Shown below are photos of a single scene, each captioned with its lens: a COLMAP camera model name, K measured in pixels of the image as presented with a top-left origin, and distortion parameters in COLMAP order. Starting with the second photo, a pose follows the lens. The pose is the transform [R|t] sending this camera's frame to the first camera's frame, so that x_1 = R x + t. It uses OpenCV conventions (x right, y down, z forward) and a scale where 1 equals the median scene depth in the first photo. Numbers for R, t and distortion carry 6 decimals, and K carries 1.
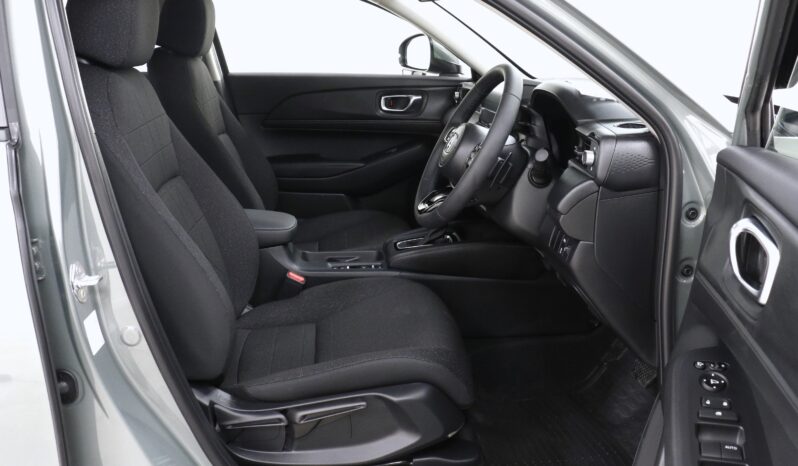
lens RADIAL K [[714.7, 0, 399.0], [0, 714.7, 233.0], [0, 0, 1]] dist [-0.197590, 0.181517]
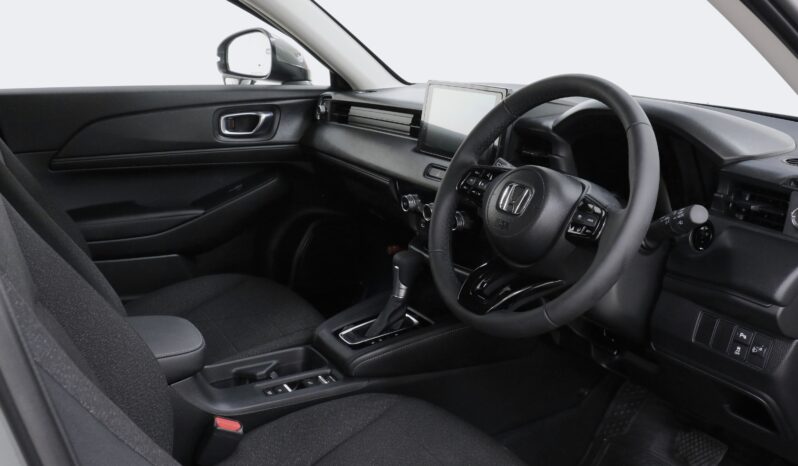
lens RADIAL K [[714.7, 0, 399.0], [0, 714.7, 233.0], [0, 0, 1]] dist [-0.197590, 0.181517]
pose [[0.902203, -0.104694, 0.418412, -0.171653], [0.104413, 0.994253, 0.023639, -0.070614], [-0.418482, 0.022360, 0.907950, 0.271740]]
